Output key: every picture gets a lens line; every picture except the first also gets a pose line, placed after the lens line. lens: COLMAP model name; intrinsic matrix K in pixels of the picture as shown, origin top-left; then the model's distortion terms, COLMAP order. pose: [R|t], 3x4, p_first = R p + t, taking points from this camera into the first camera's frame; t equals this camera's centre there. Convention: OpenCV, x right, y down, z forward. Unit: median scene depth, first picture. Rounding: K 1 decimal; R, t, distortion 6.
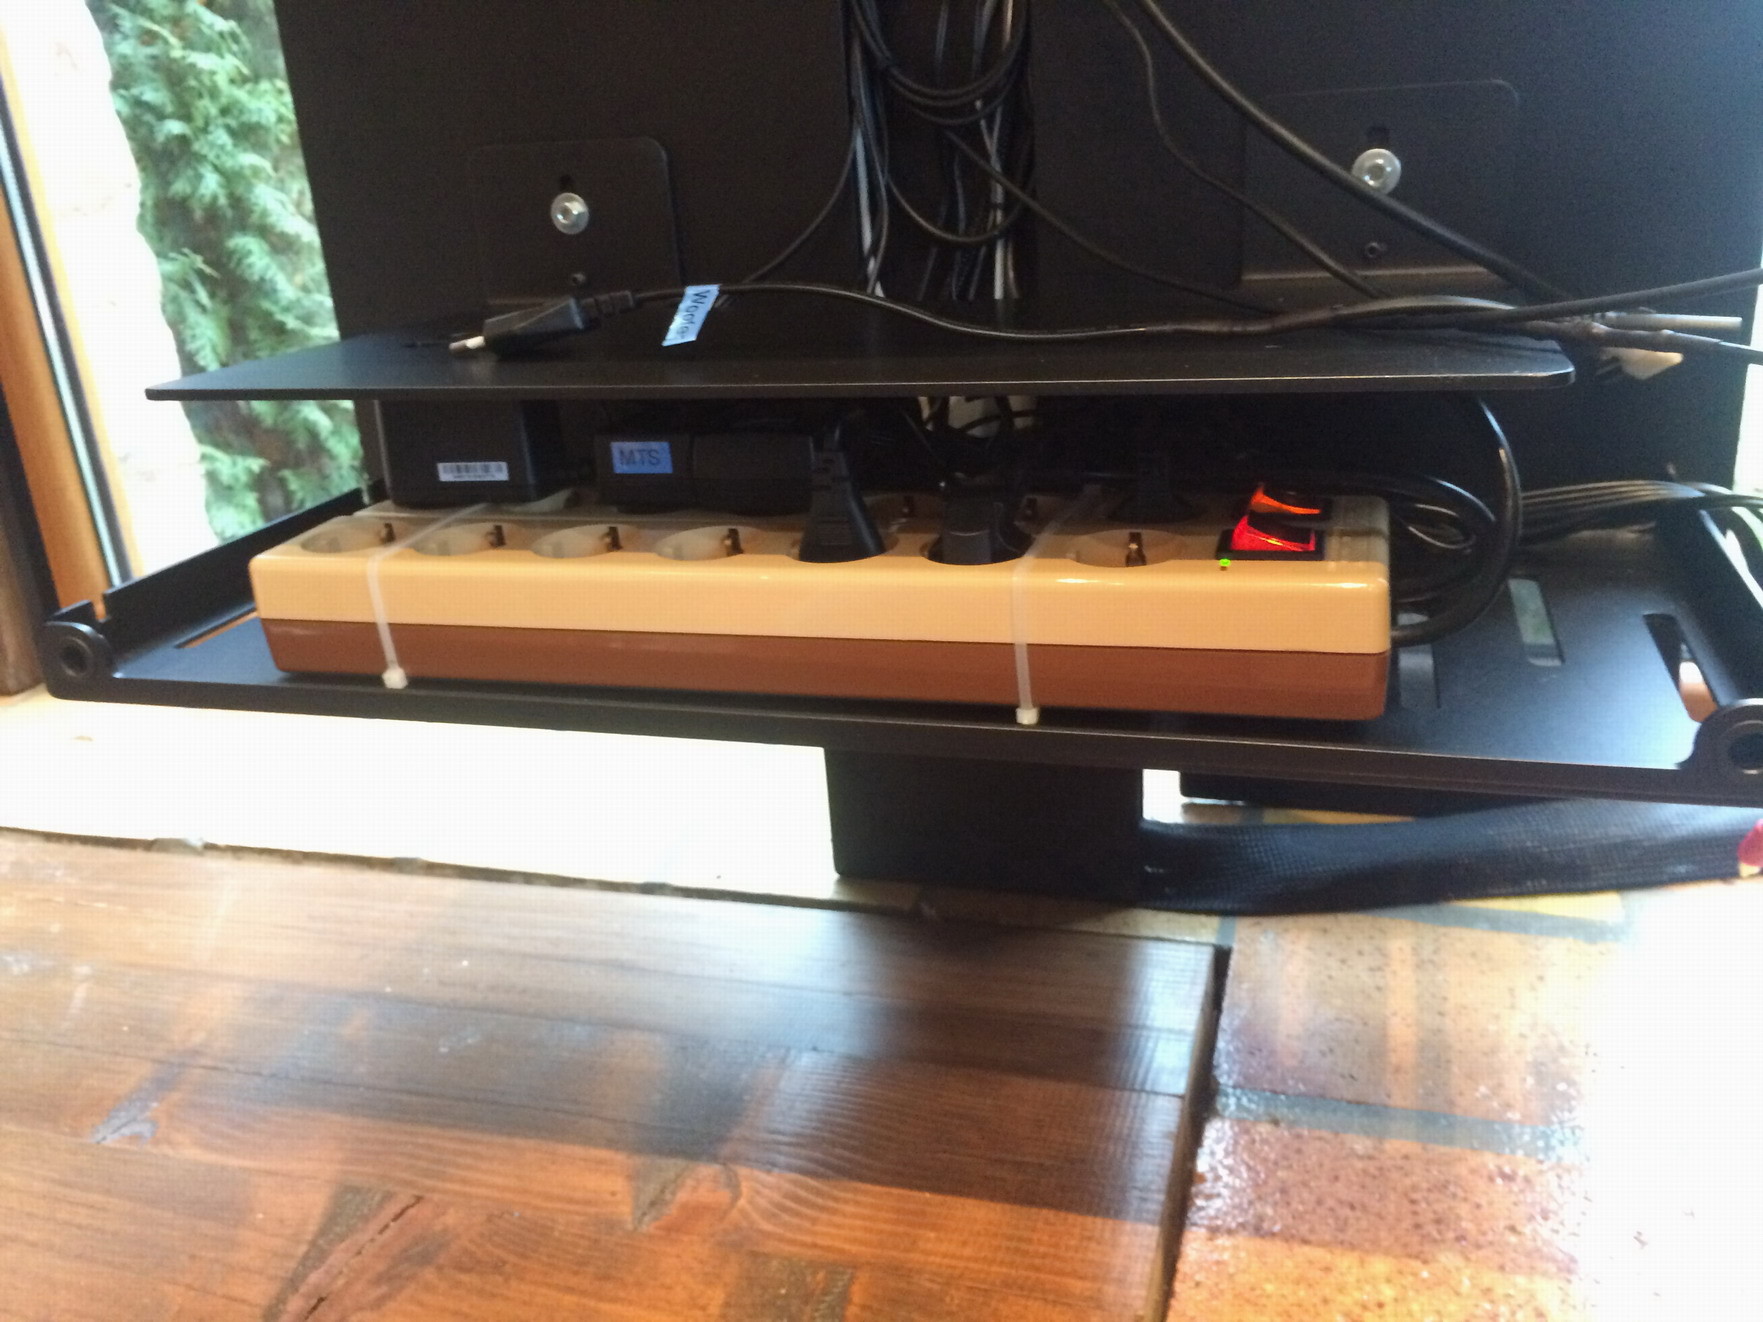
lens RADIAL K [[1516.2, 0, 879.2], [0, 1516.2, 659.2], [0, 0, 1]] dist [0.082654, -0.121343]
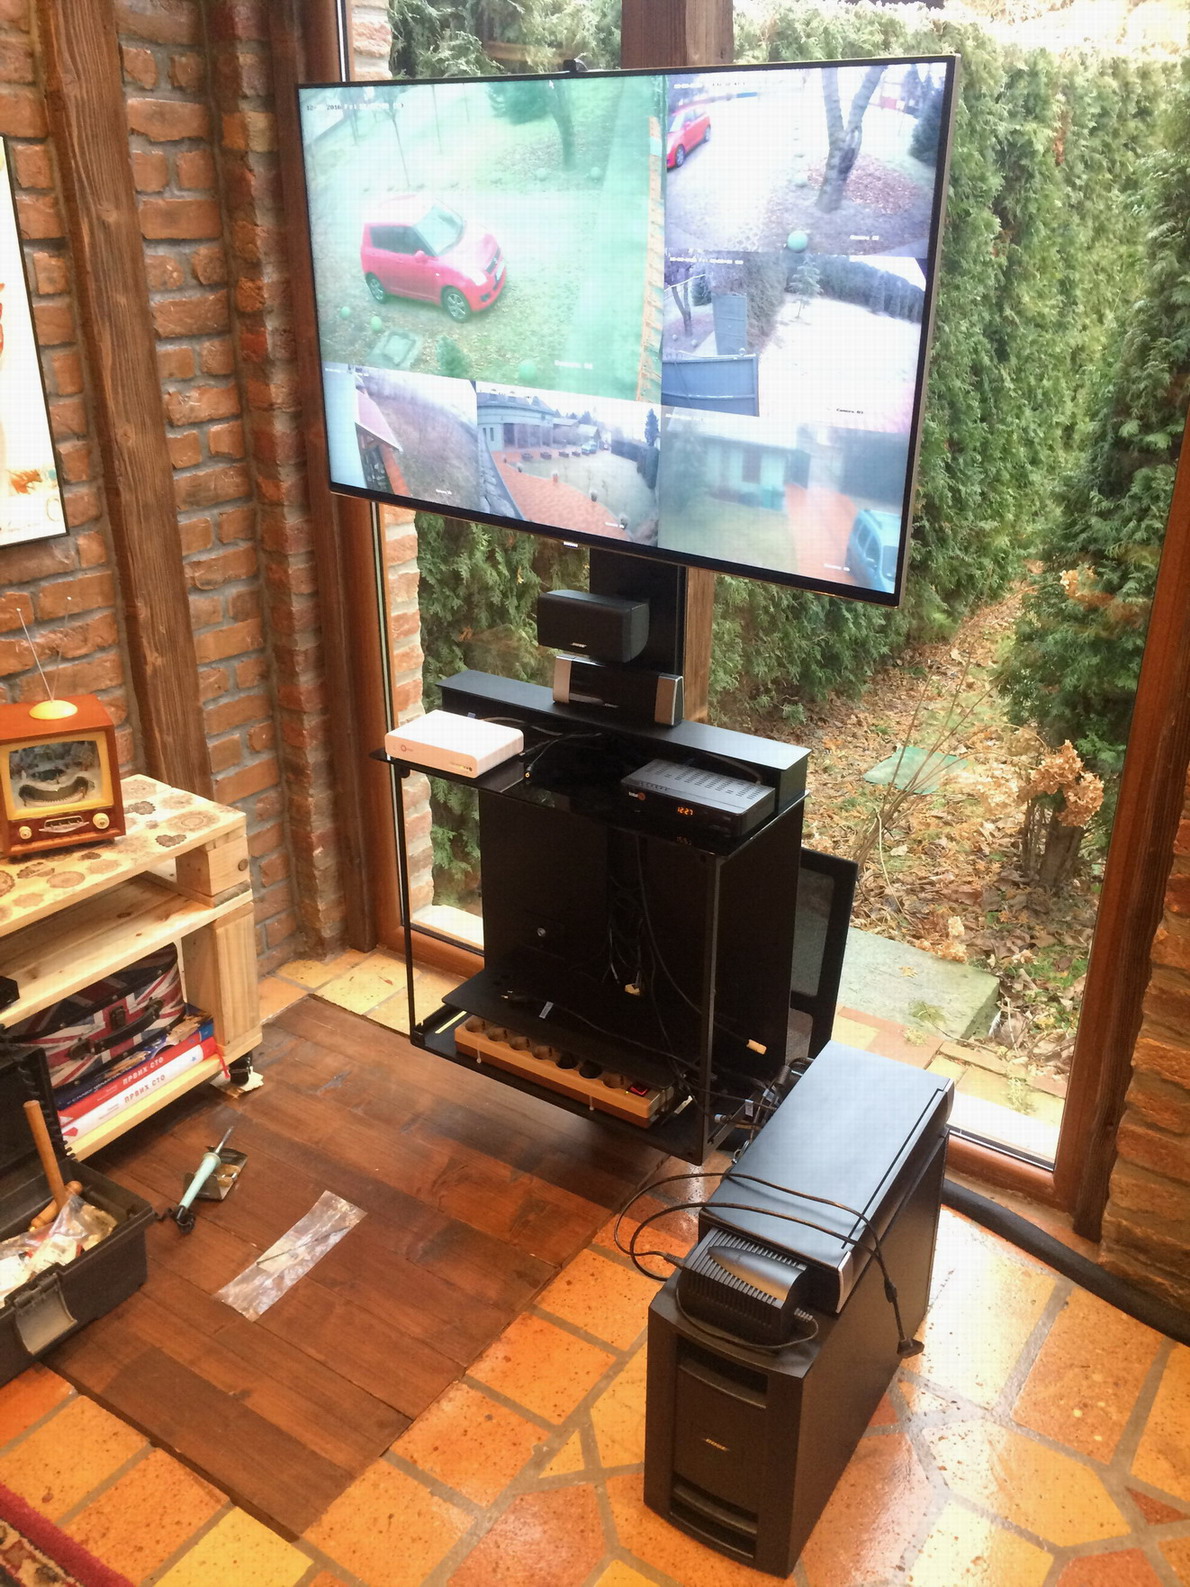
lens RADIAL K [[1364.8, 0, 601.2], [0, 1364.8, 792.4], [0, 0, 1]] dist [0.082654, -0.121343]
pose [[0.956512, 0.181713, -0.228178, 0.797240], [-0.165421, 0.982220, 0.088767, -1.144860], [0.240251, -0.047161, 0.969564, -2.758364]]
